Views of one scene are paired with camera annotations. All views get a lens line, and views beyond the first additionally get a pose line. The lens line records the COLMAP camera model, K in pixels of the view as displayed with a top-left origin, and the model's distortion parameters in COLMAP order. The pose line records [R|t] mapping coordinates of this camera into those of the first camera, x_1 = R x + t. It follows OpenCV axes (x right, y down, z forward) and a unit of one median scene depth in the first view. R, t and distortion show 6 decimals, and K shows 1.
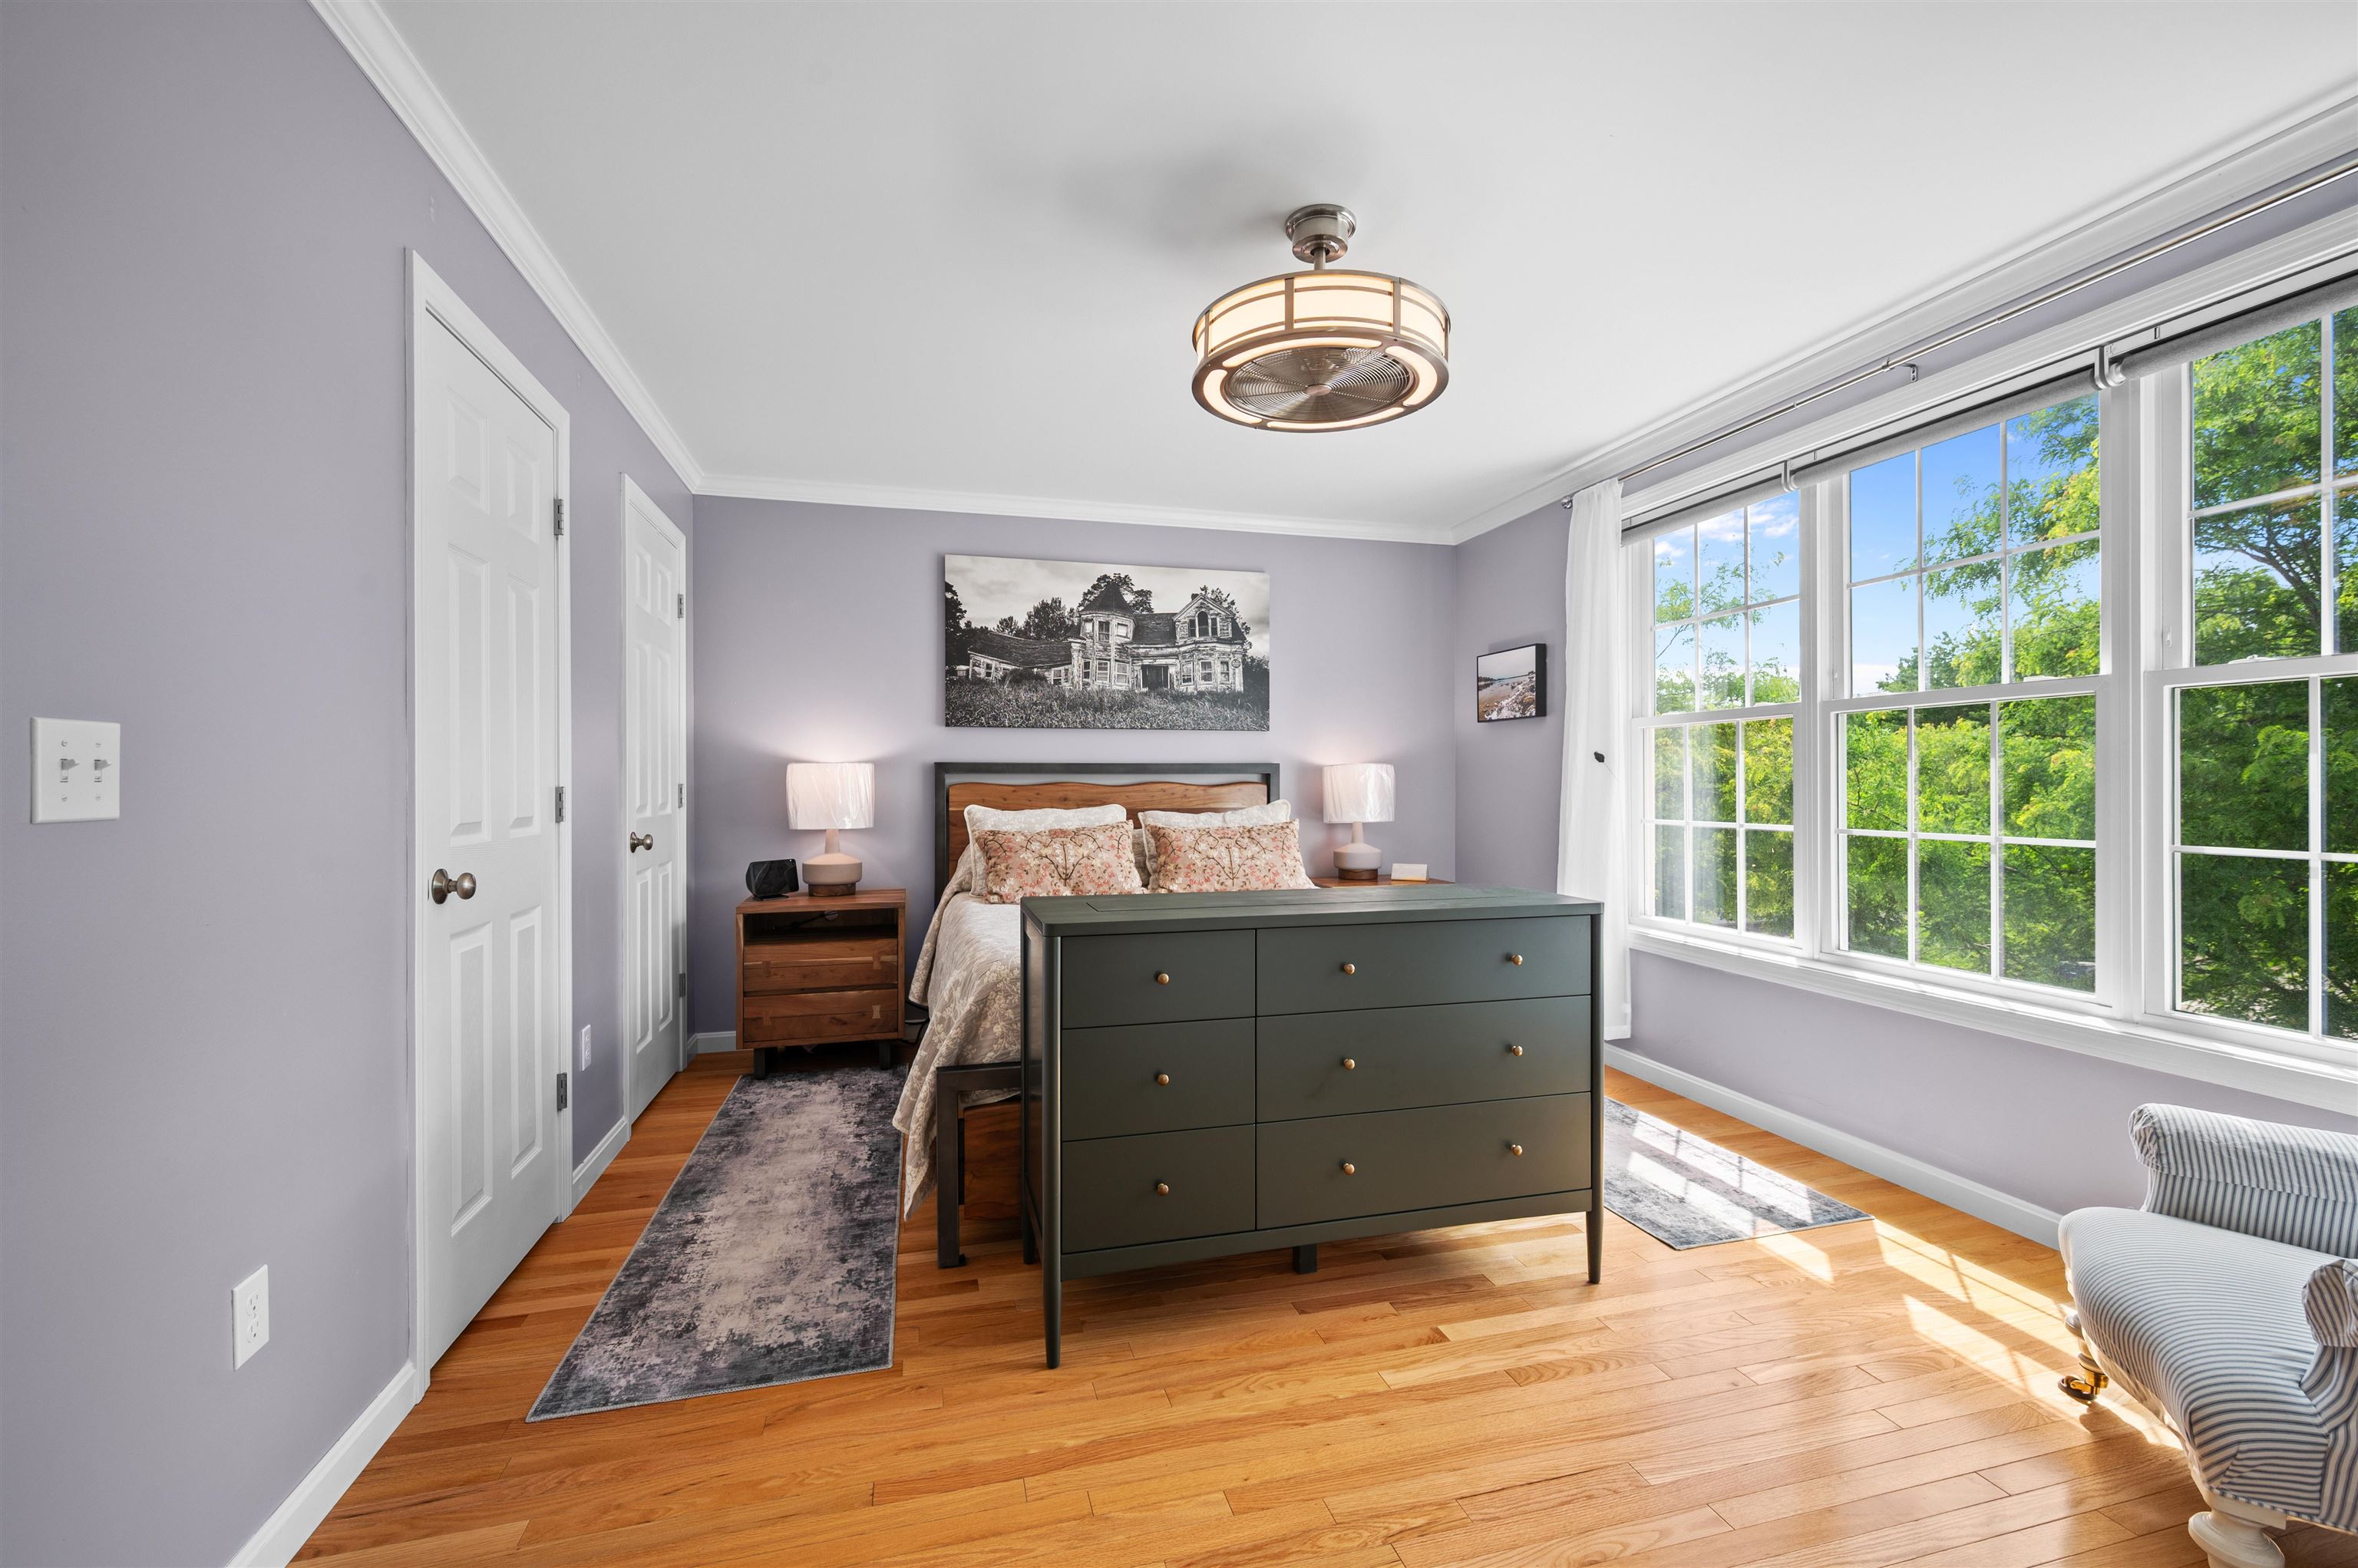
lens RADIAL K [[971.4, 0, 1218.0], [0, 971.4, 791.3], [0, 0, 1]] dist [-0.001545, 0.000326]
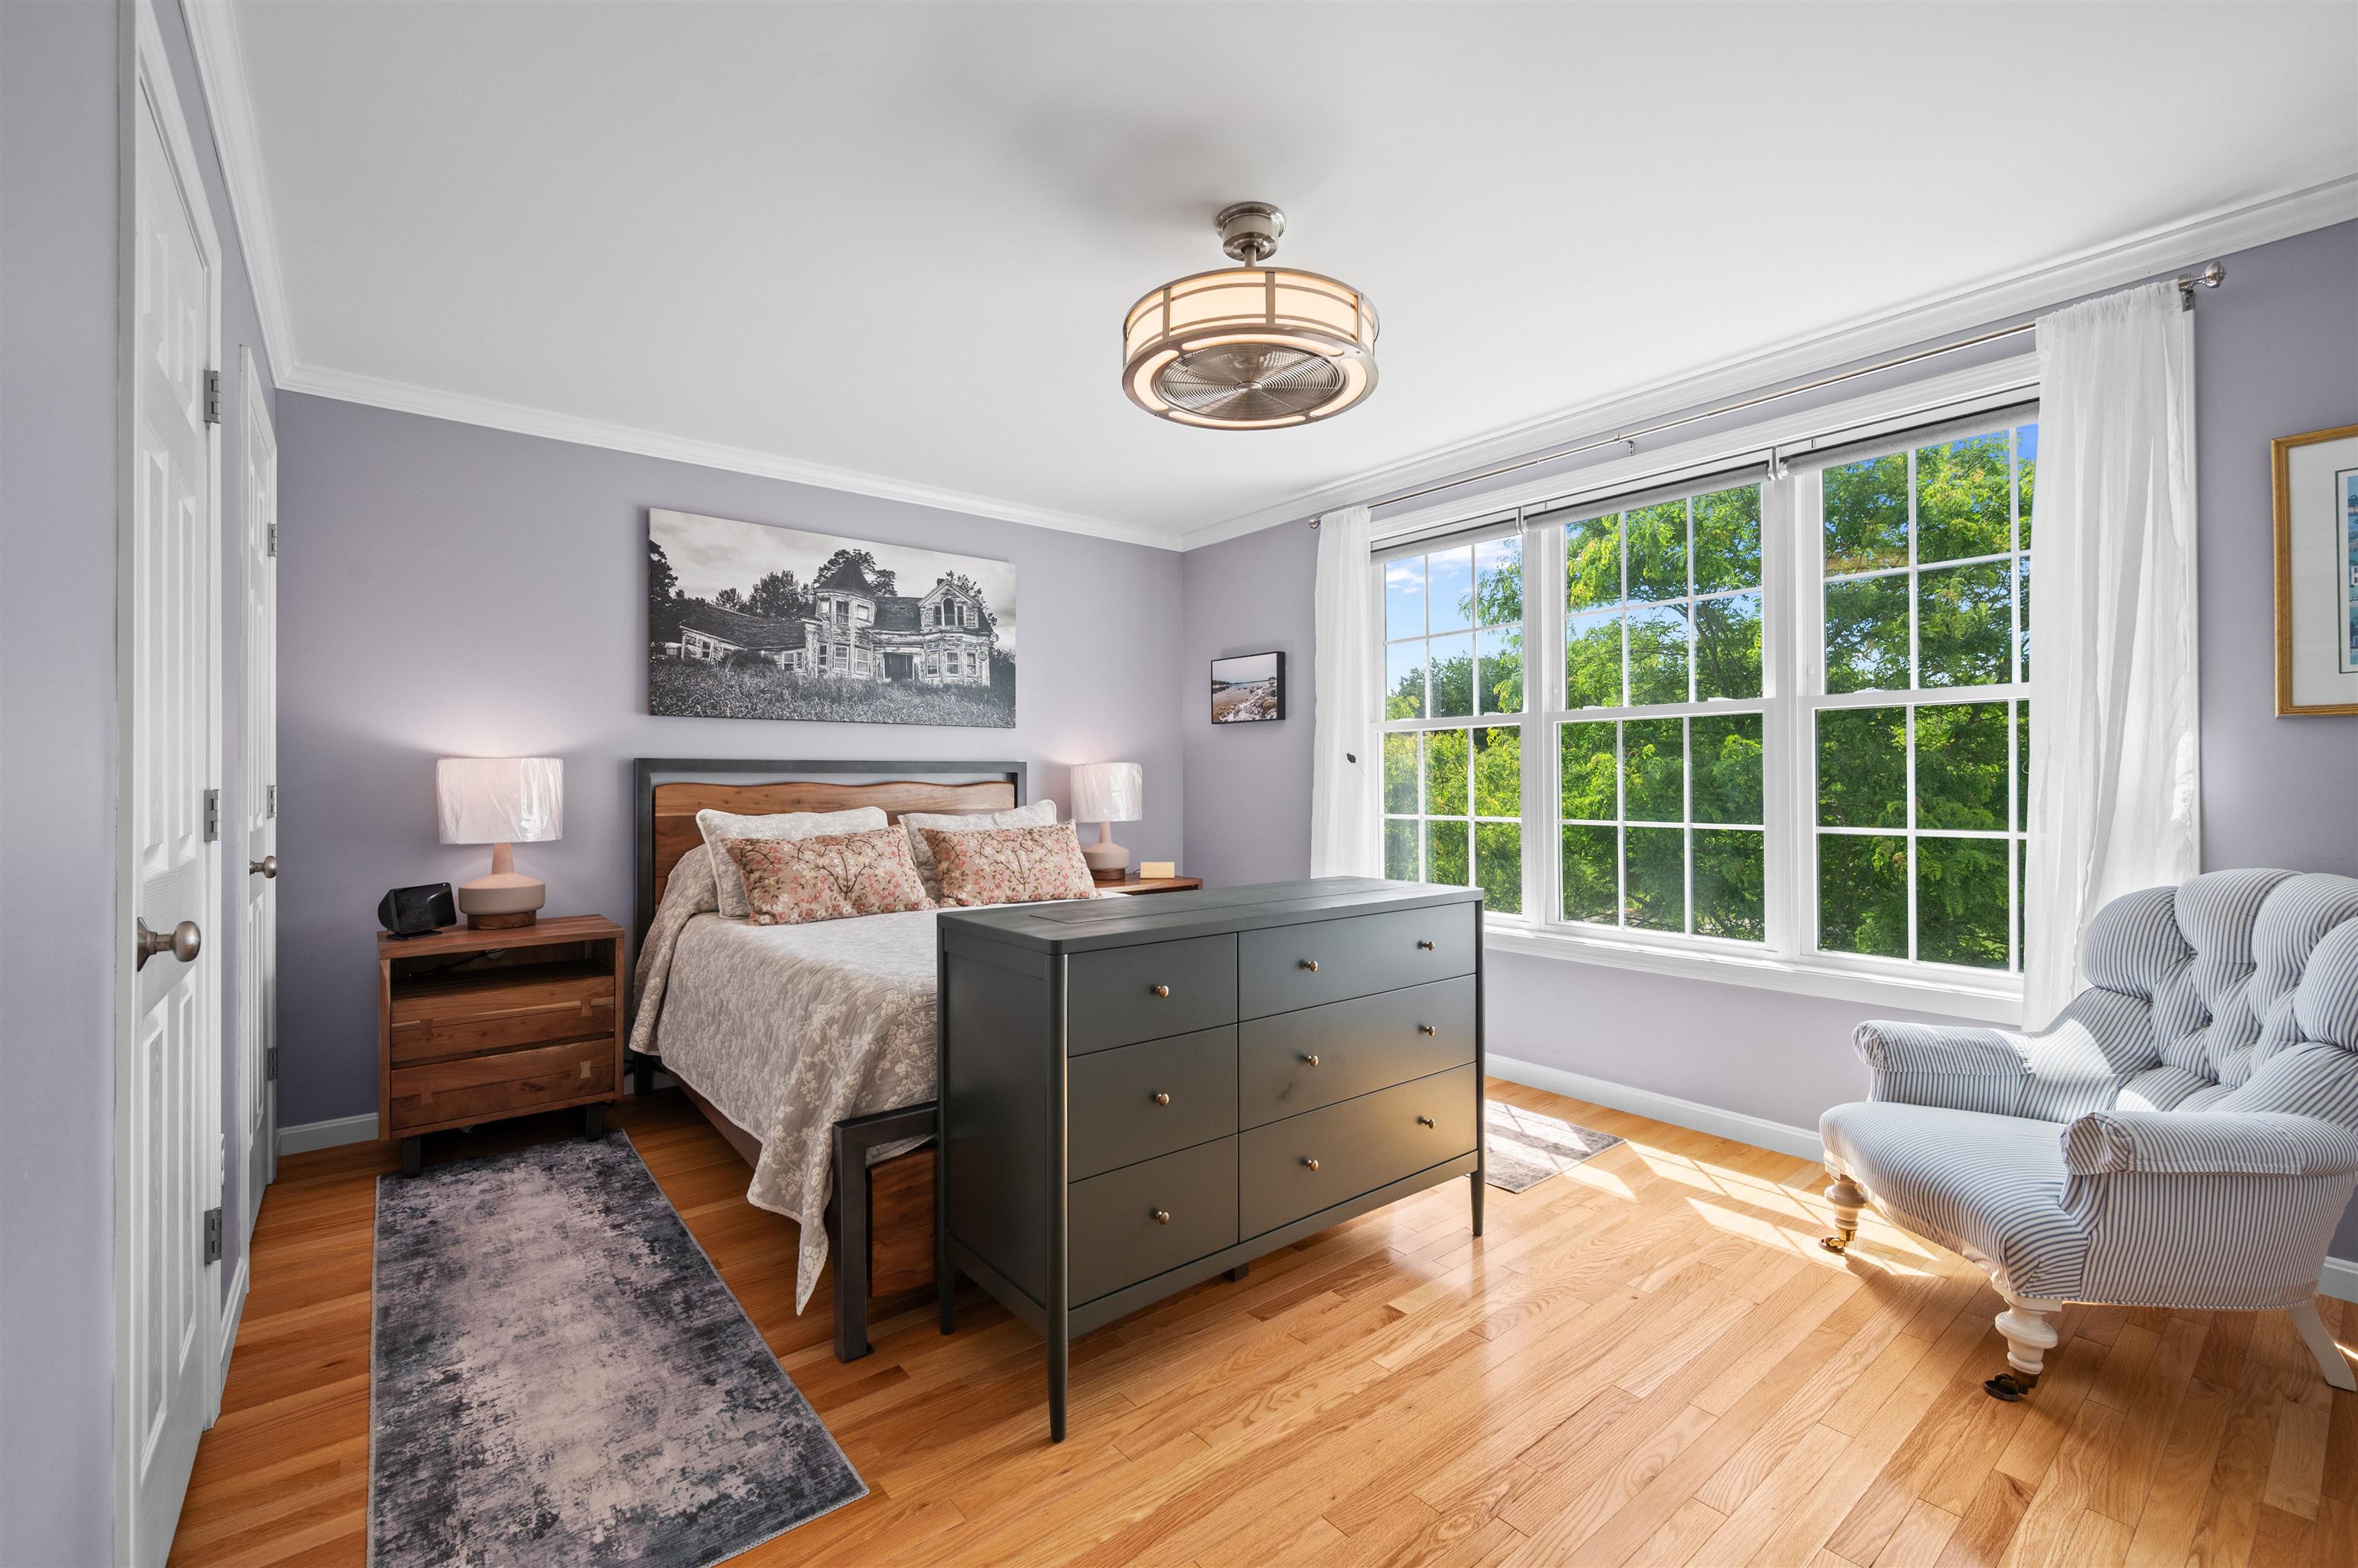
lens RADIAL K [[971.4, 0, 1187.8], [0, 971.4, 782.6], [0, 0, 1]] dist [-0.001545, 0.000326]
pose [[0.919892, -0.002314, 0.392165, -0.320470], [0.005727, 0.999955, -0.007533, -0.000608], [-0.392130, 0.009175, 0.919864, 0.103359]]
